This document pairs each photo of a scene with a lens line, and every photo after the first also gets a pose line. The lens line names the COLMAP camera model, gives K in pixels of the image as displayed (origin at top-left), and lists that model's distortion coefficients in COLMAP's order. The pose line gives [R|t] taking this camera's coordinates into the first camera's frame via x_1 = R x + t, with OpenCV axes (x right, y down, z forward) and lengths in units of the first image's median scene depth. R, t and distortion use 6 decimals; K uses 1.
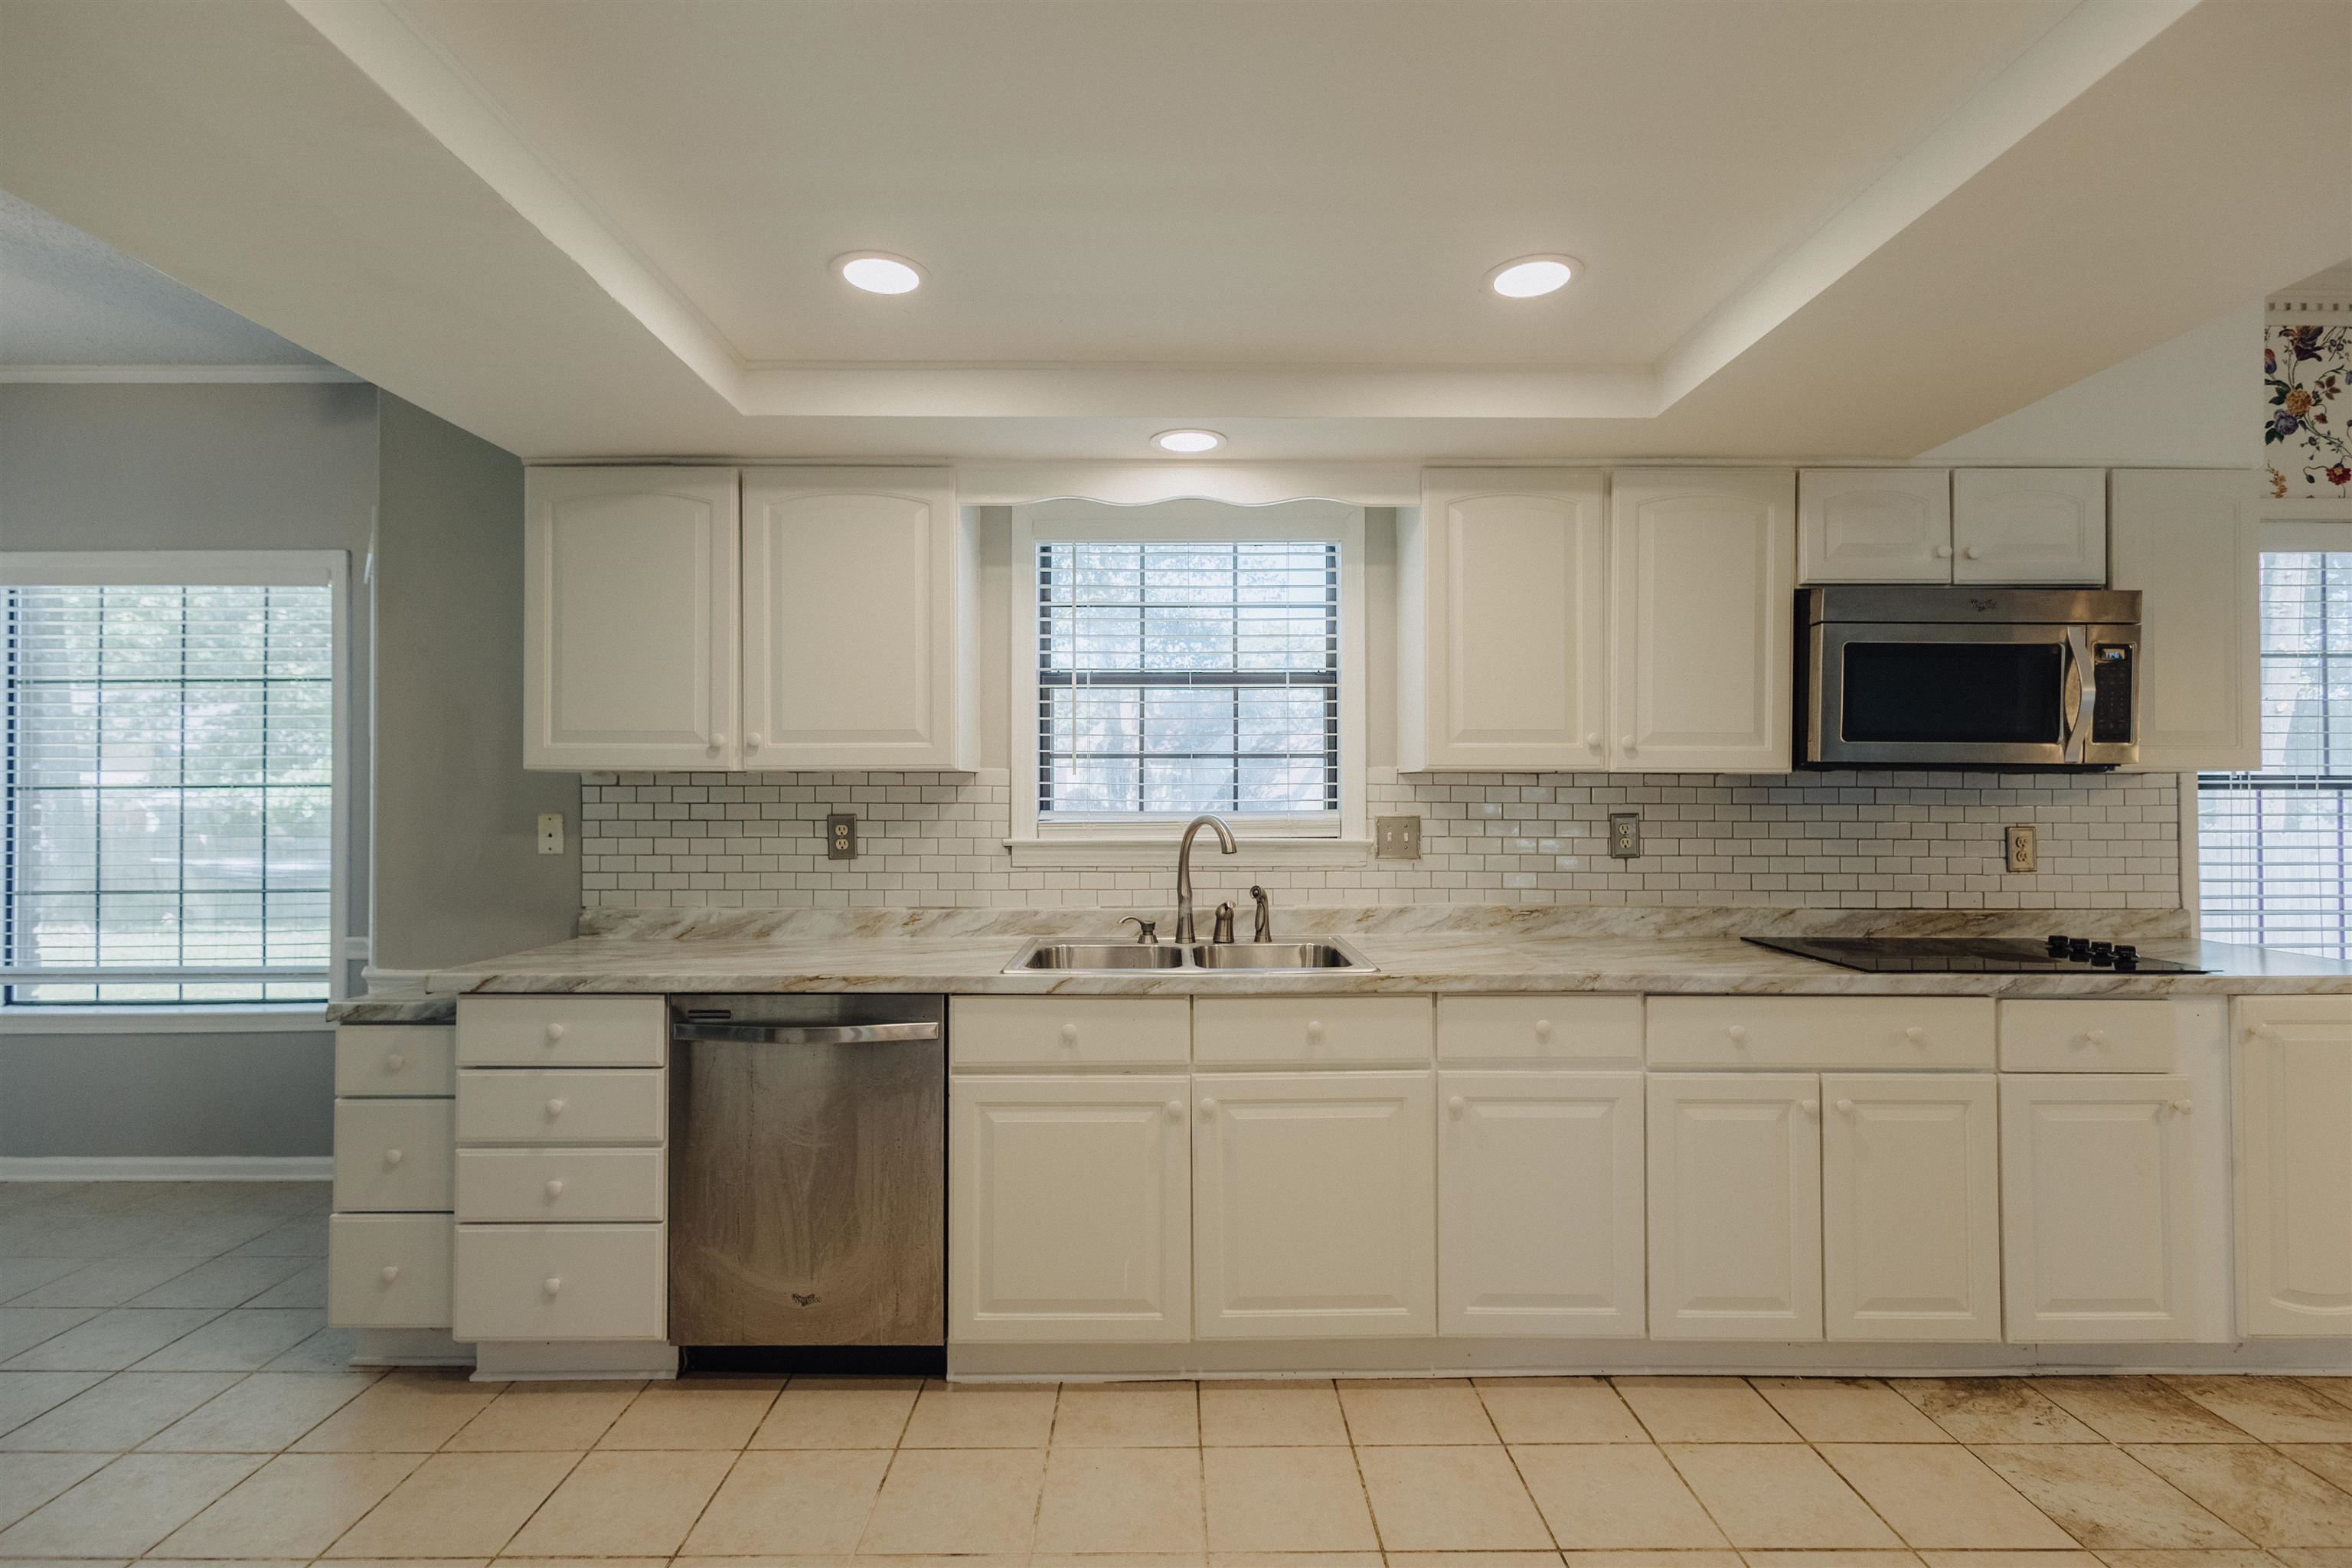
lens RADIAL K [[1083.2, 0, 1176.0], [0, 1083.2, 784.0], [0, 0, 1]] dist [0.013526, 0.000035]
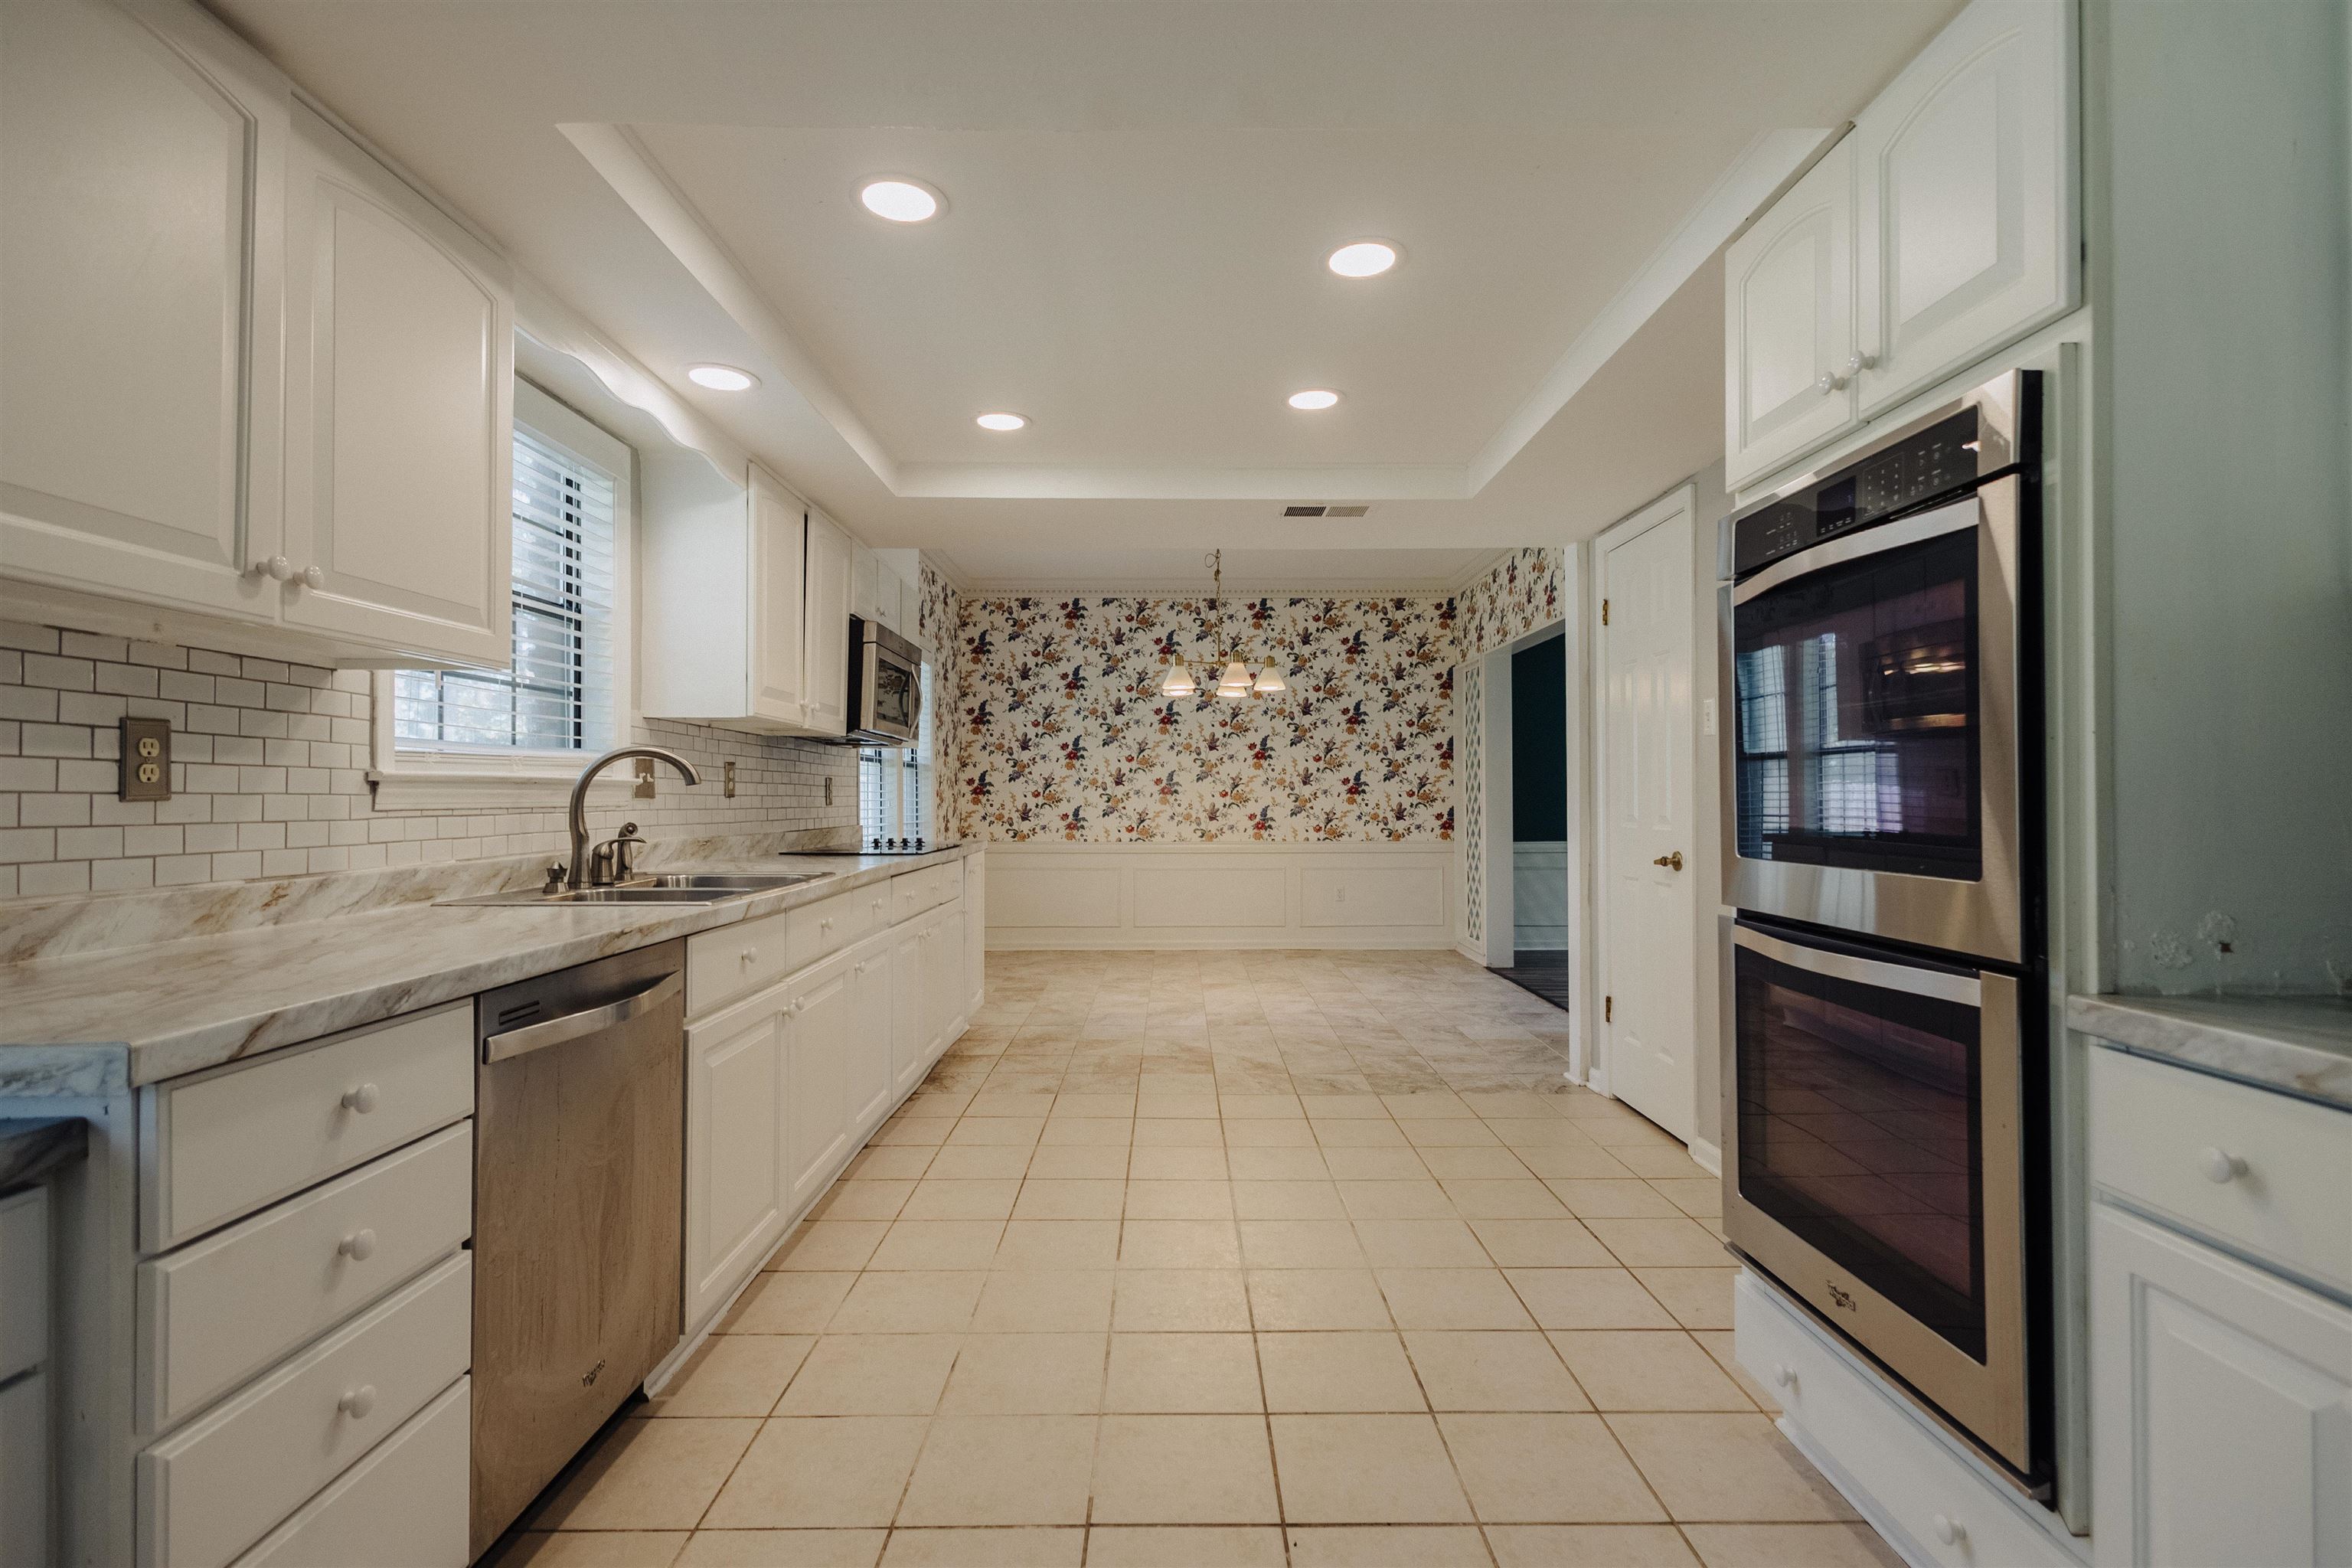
lens RADIAL K [[1090.6, 0, 1176.0], [0, 1090.6, 784.0], [0, 0, 1]] dist [-0.000054, -0.000554]
pose [[-0.002463, 0.011894, 0.999926, -0.867156], [-0.009730, 0.999882, -0.011917, 0.063109], [-0.999950, -0.009758, -0.002347, 0.487886]]
